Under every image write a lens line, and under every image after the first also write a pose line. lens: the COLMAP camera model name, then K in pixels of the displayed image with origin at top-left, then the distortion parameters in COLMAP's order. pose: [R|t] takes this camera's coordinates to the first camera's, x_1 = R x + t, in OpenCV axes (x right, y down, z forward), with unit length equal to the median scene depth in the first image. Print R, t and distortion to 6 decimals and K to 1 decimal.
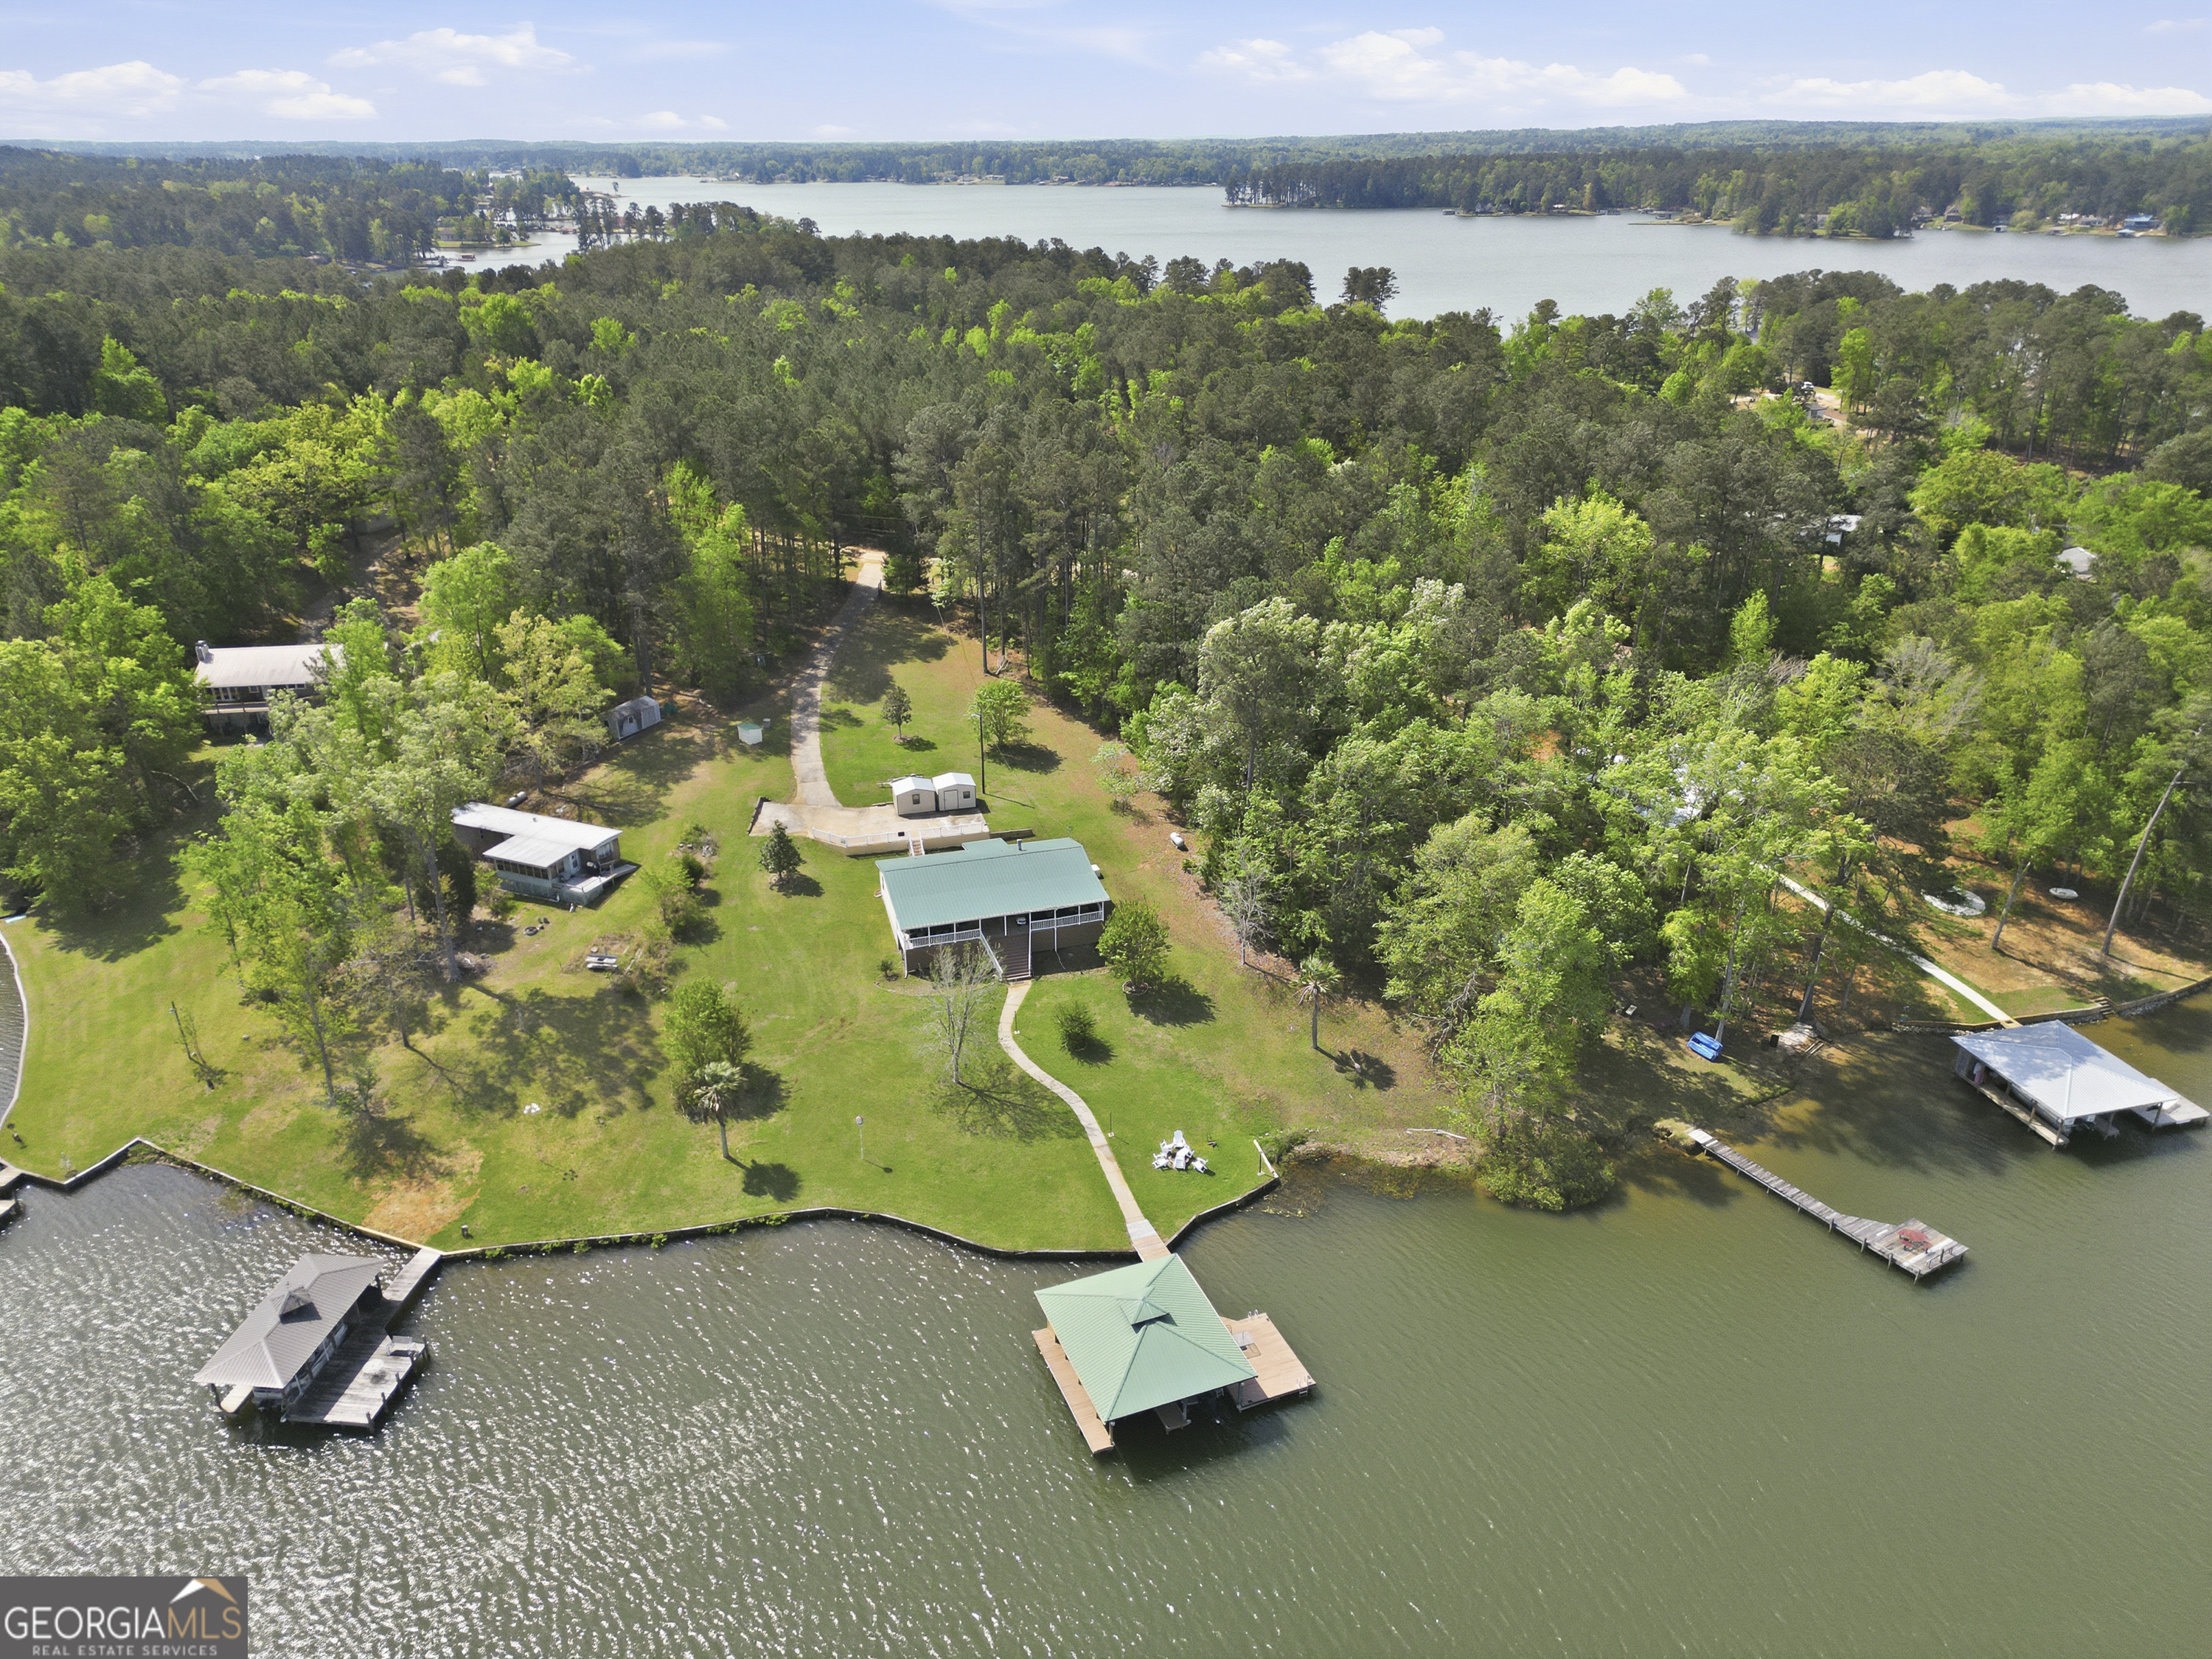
lens RADIAL K [[1534.9, 0, 1100.4], [0, 1534.9, 826.5], [0, 0, 1]] dist [0.057529, -0.032179]
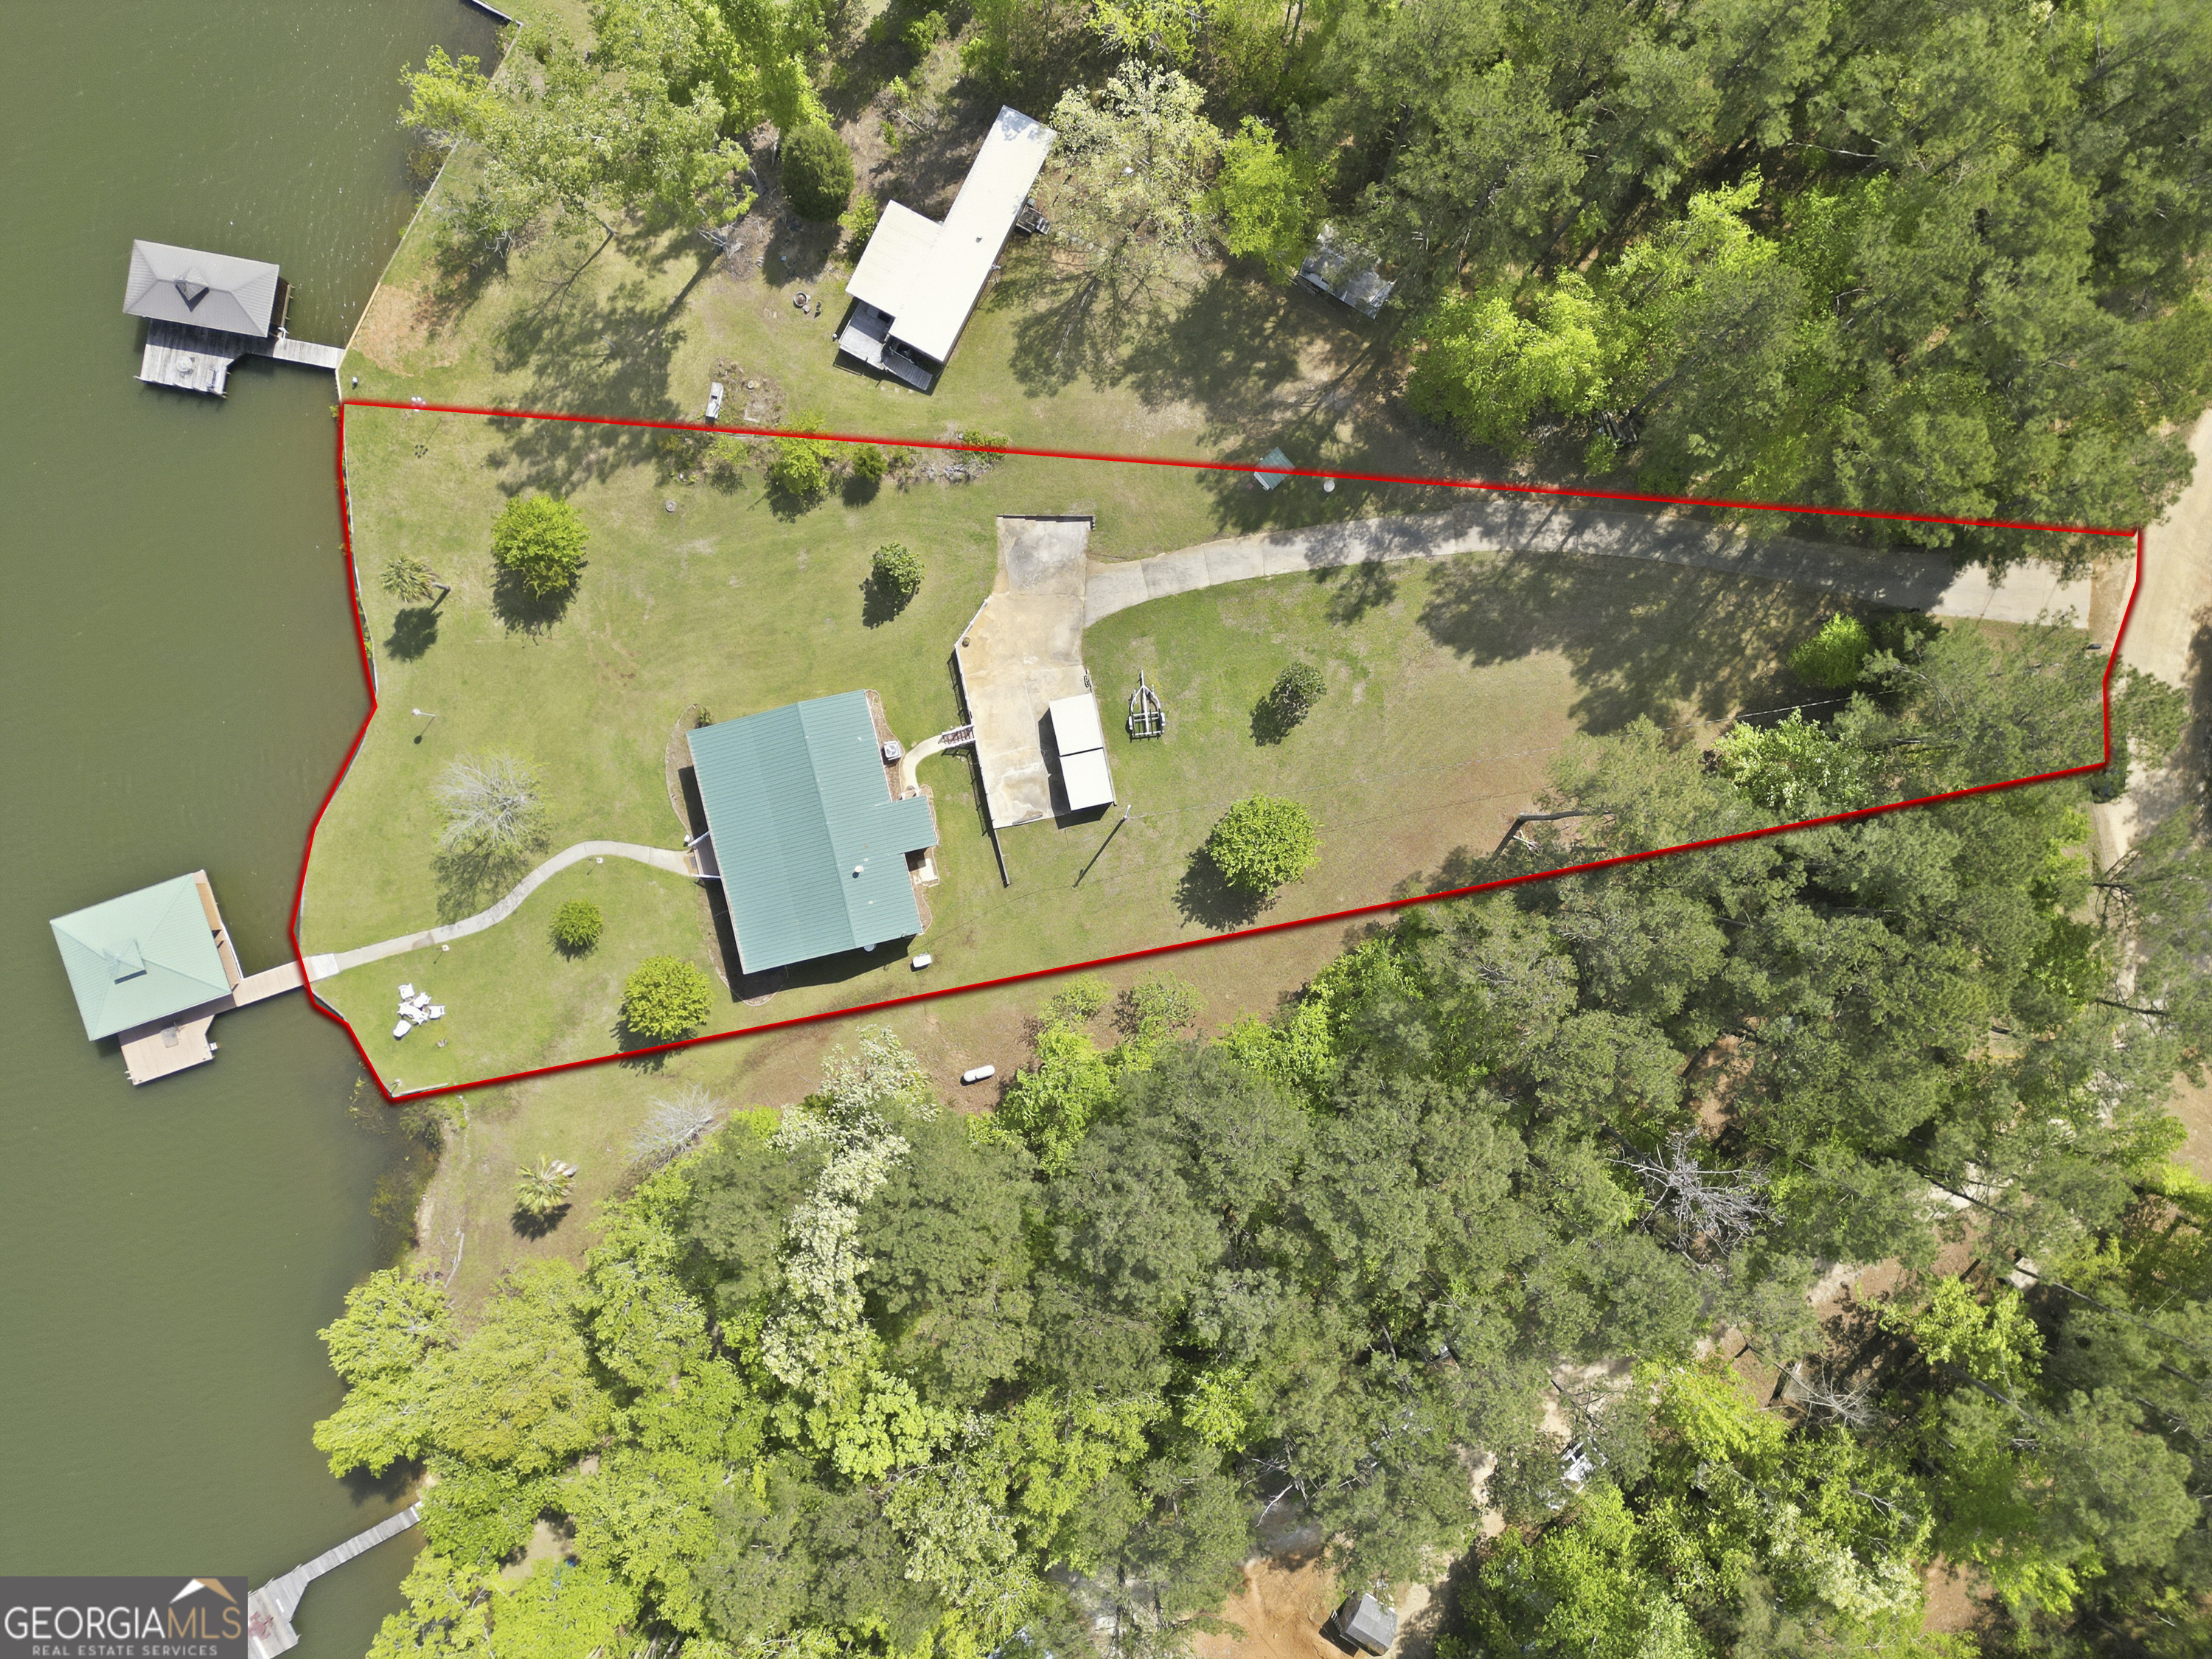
lens RADIAL K [[1534.9, 0, 1103.0], [0, 1534.9, 833.5], [0, 0, 1]] dist [0.057529, -0.032179]
pose [[-0.053578, 0.998563, -0.000660, -0.076043], [-0.388385, -0.020230, 0.921275, -0.761352], [0.919938, 0.049617, 0.388911, 0.798101]]
